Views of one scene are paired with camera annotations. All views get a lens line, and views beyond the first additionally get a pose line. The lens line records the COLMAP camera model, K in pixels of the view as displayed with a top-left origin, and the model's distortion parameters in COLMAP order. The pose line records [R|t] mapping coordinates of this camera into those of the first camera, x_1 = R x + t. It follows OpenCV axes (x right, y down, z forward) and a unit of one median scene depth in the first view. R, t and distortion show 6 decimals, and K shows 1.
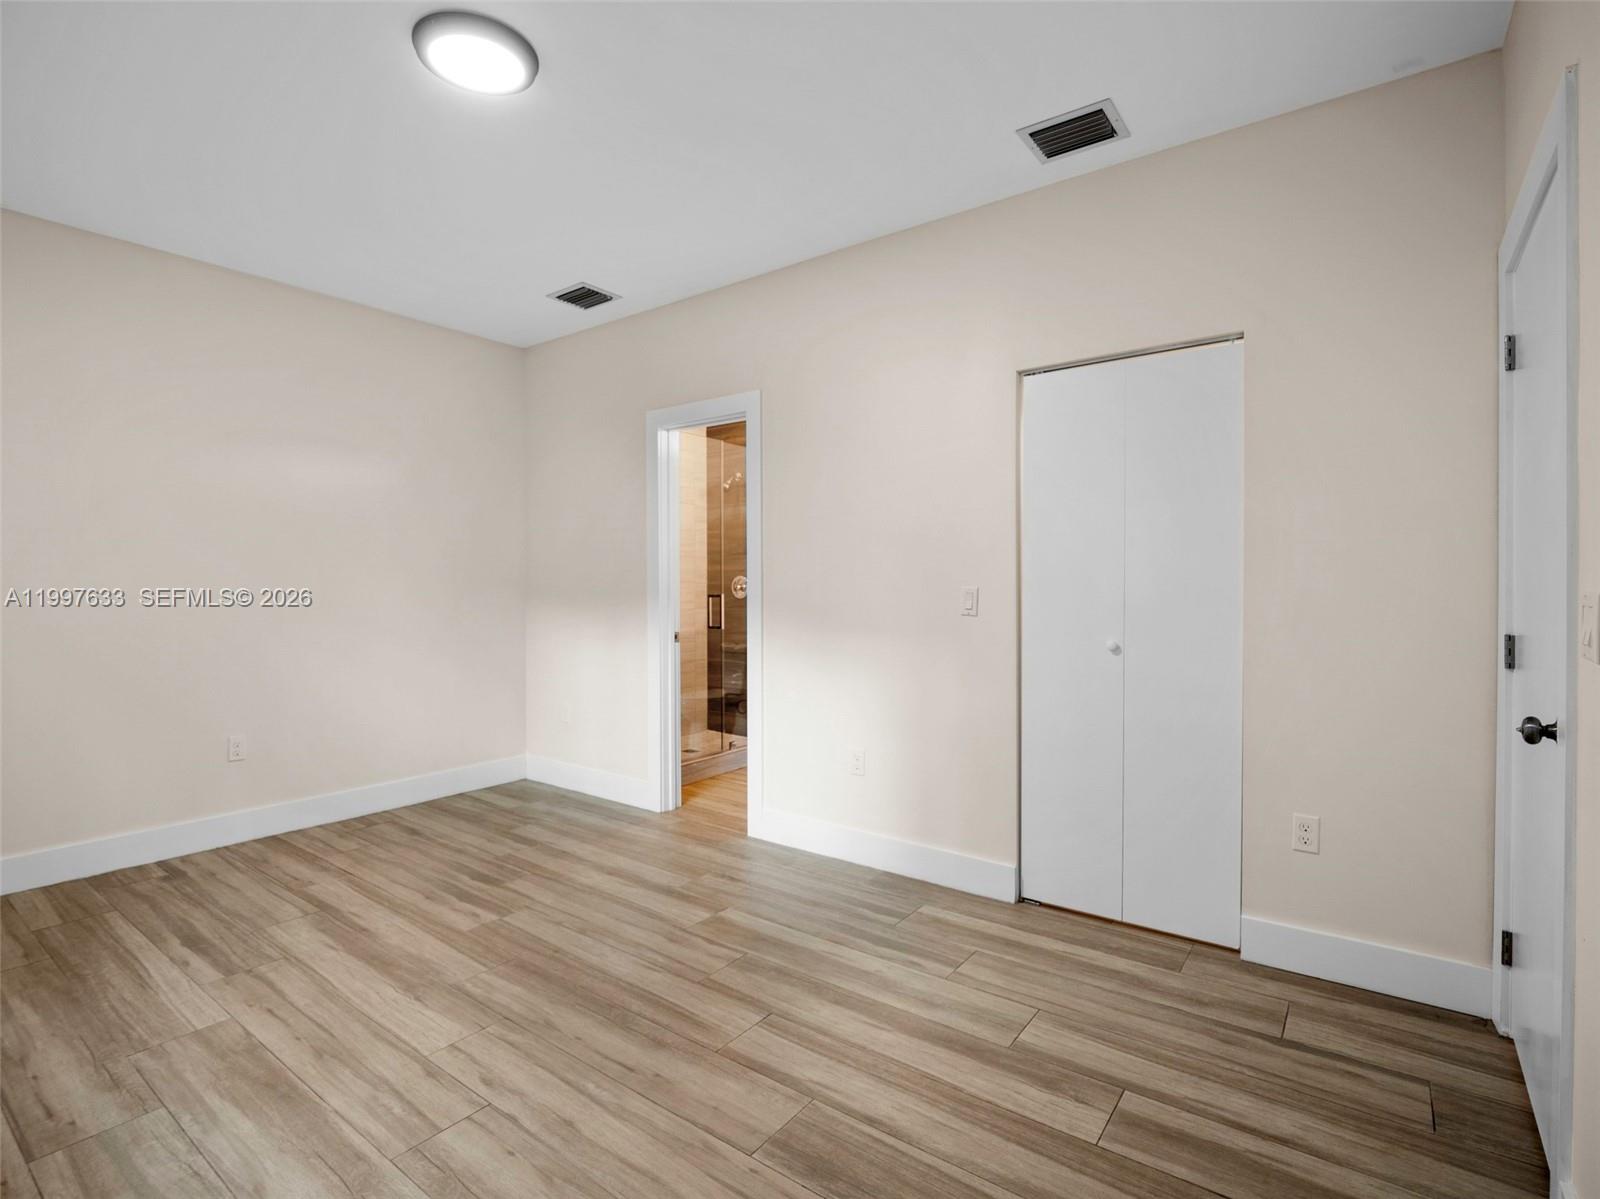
lens RADIAL K [[796.1, 0, 804.0], [0, 796.1, 597.8], [0, 0, 1]] dist [-0.002865, -0.001755]
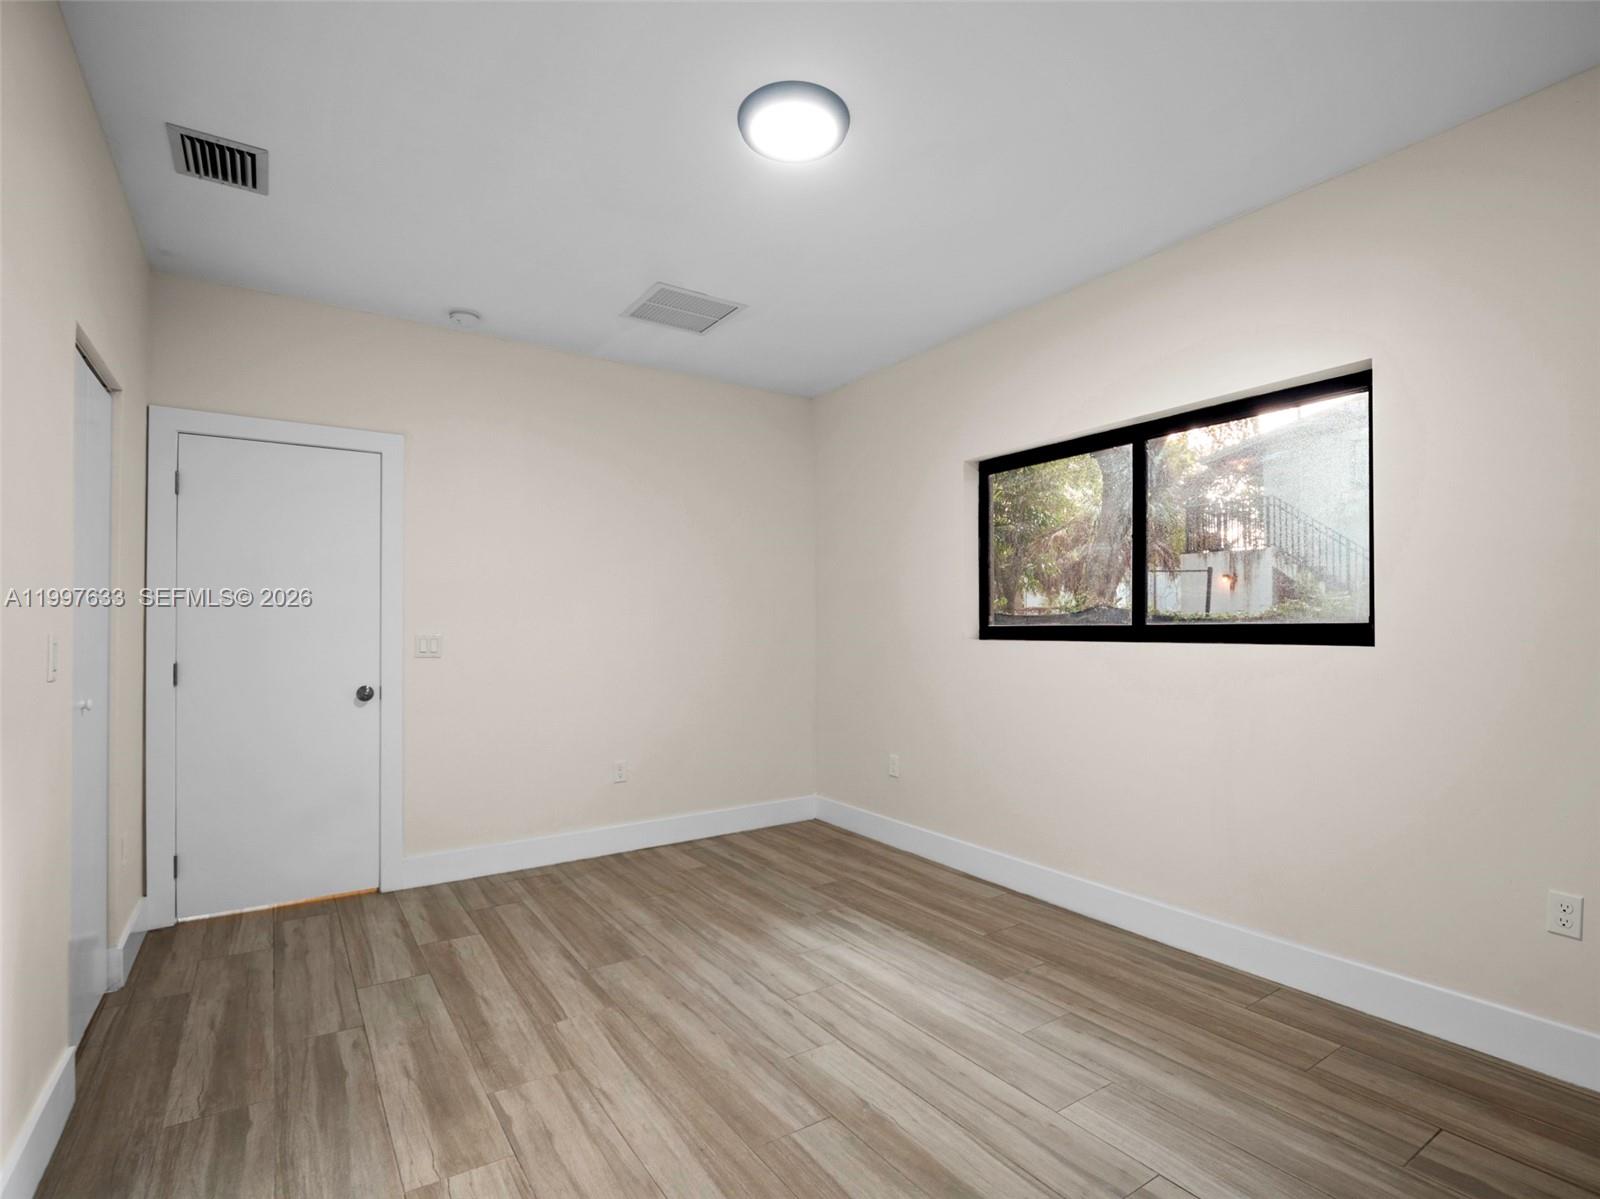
lens RADIAL K [[790.0, 0, 807.4], [0, 790.0, 610.6], [0, 0, 1]] dist [-0.007070, -0.000219]
pose [[-0.944855, 0.013111, 0.327227, -0.606817], [0.009577, 0.999877, -0.012409, -0.023855], [-0.327349, -0.008591, -0.944864, 1.561071]]
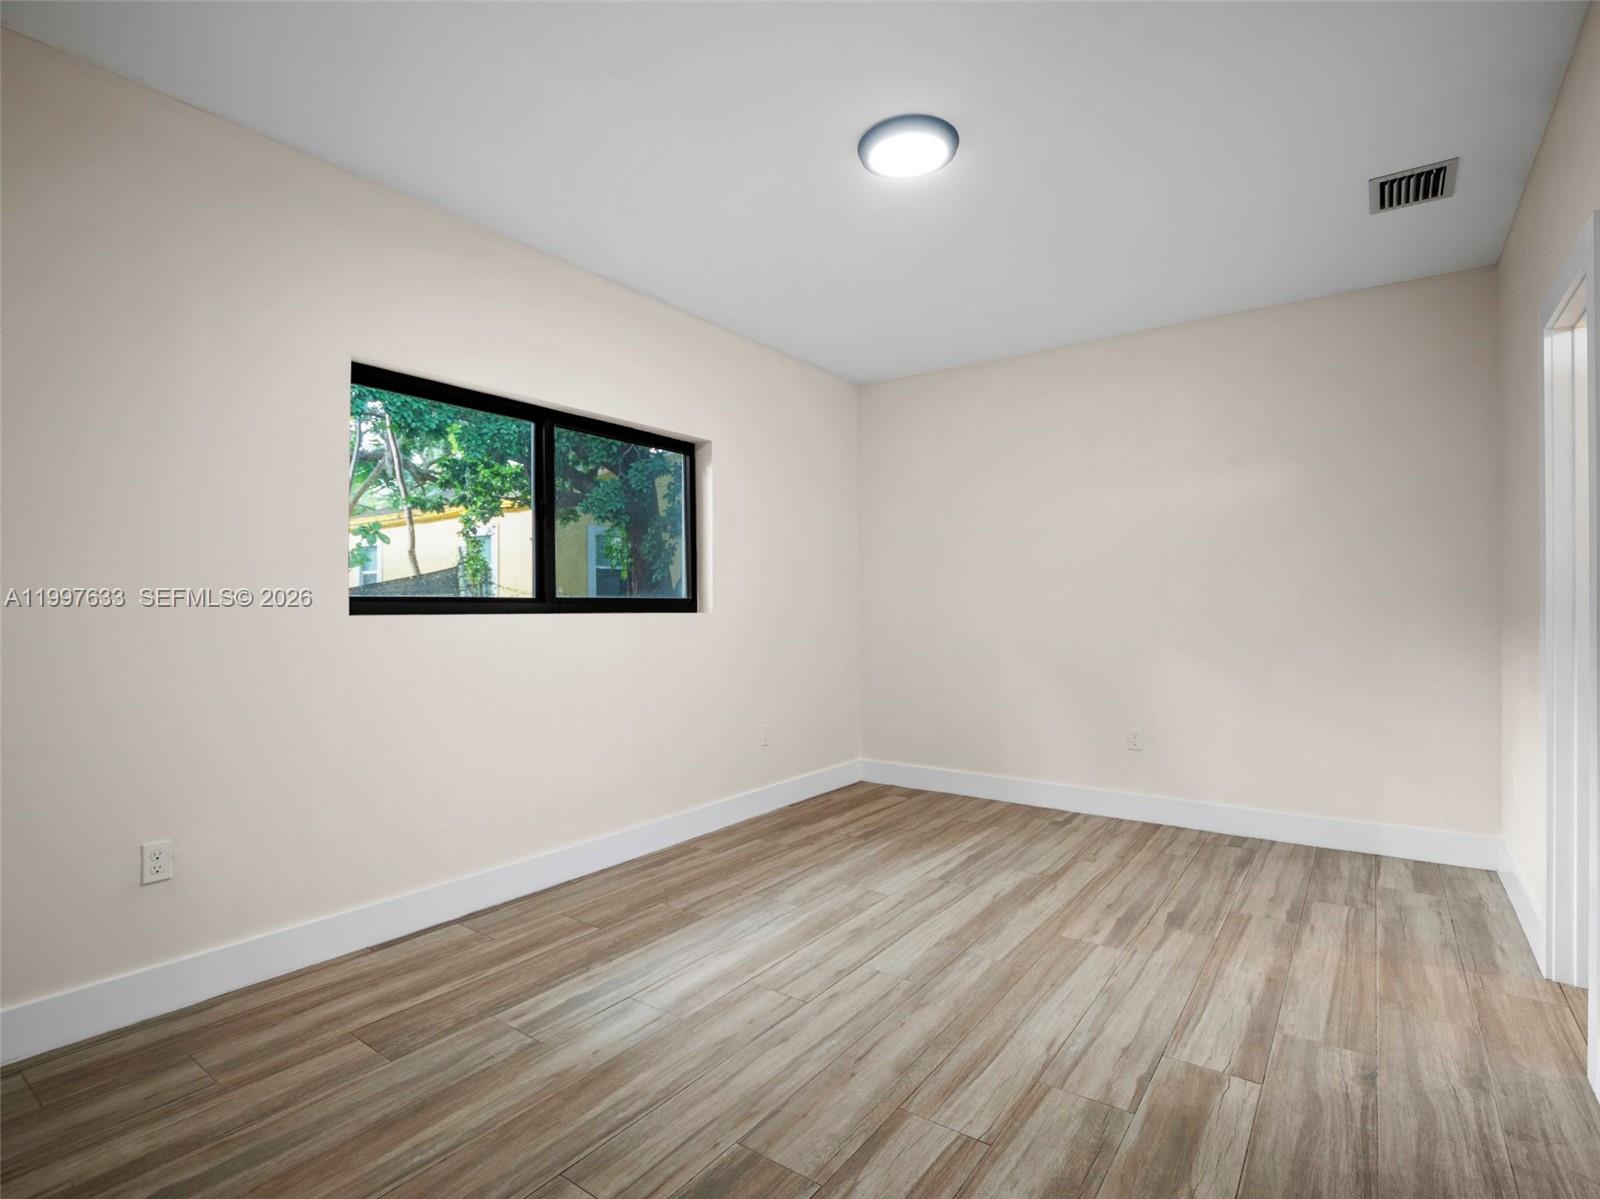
lens RADIAL K [[796.1, 0, 804.0], [0, 796.1, 597.8], [0, 0, 1]] dist [-0.002865, -0.001755]
pose [[0.017036, -0.007895, -0.999824, 0.606925], [-0.011286, 0.999904, -0.008088, -0.005904], [0.999791, 0.011422, 0.016945, 0.651584]]
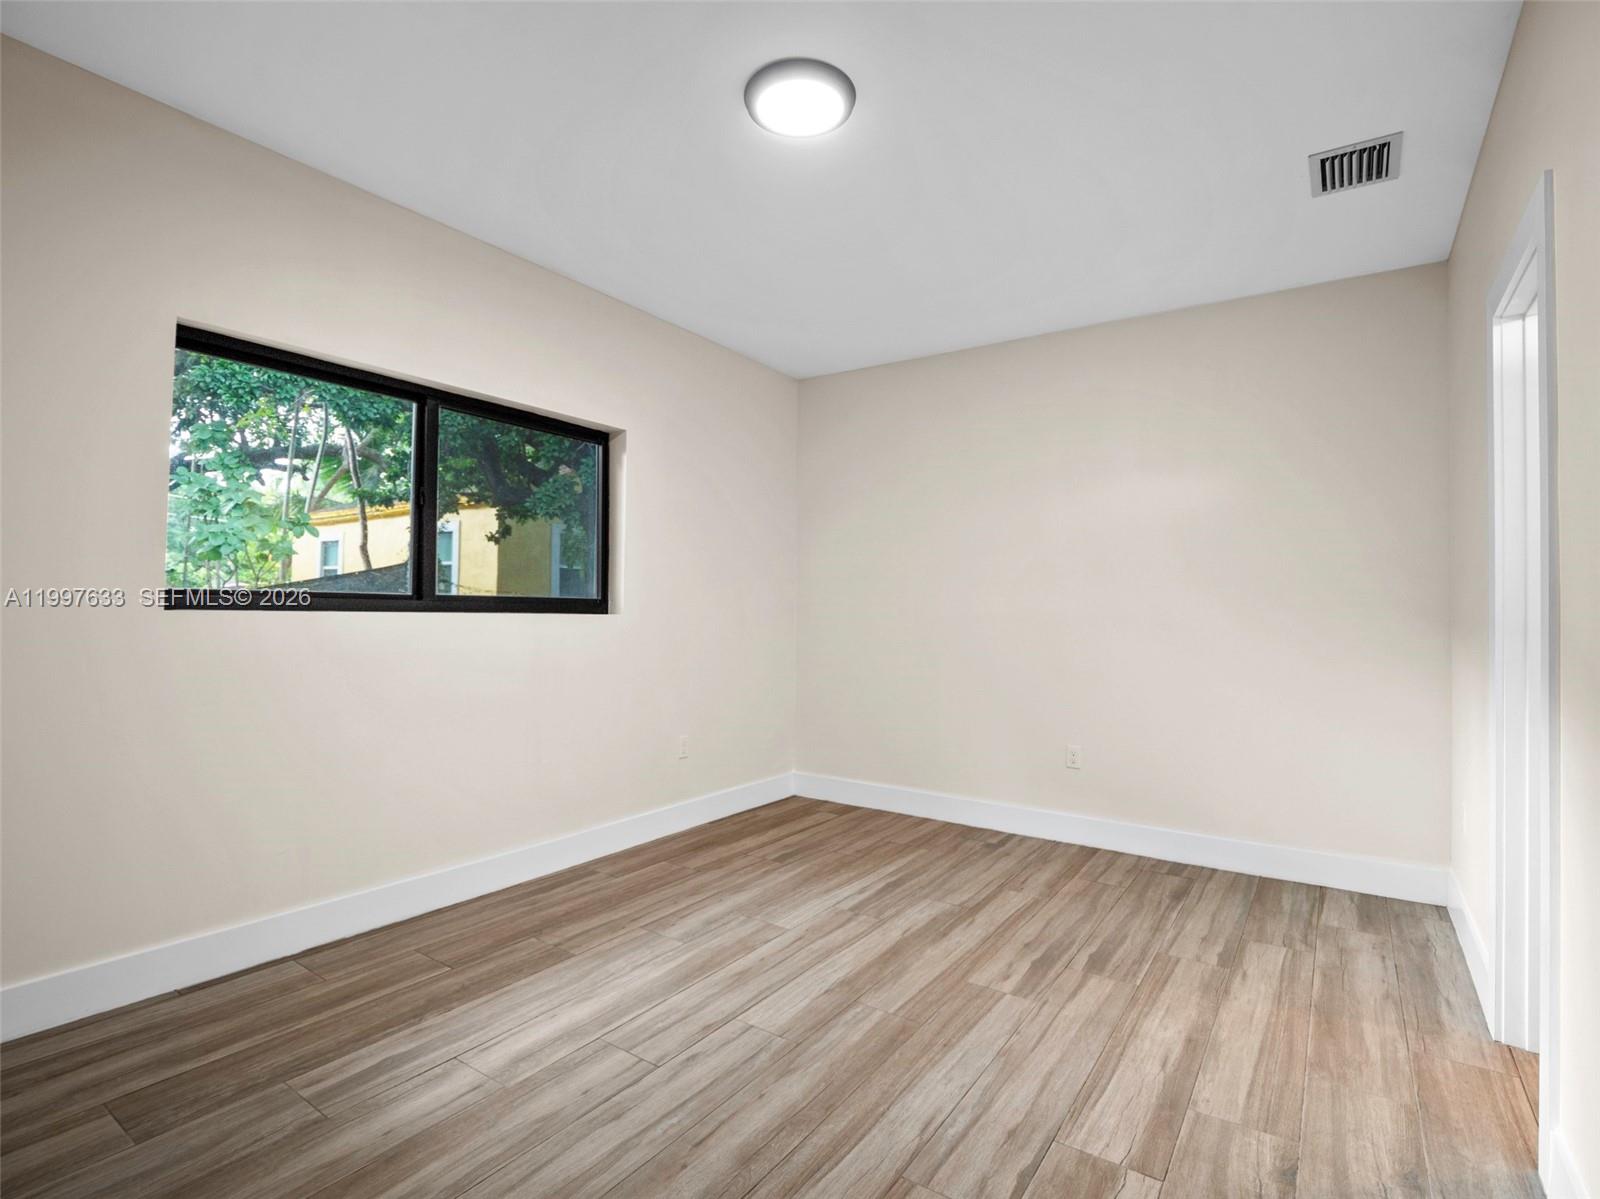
lens RADIAL K [[787.7, 0, 807.2], [0, 787.7, 597.8], [0, 0, 1]] dist [-0.006678, -0.000373]
pose [[0.040541, -0.013015, -0.999093, 0.488387], [-0.028473, 0.999494, -0.014175, -0.007417], [0.998772, 0.029021, 0.040150, 0.772601]]
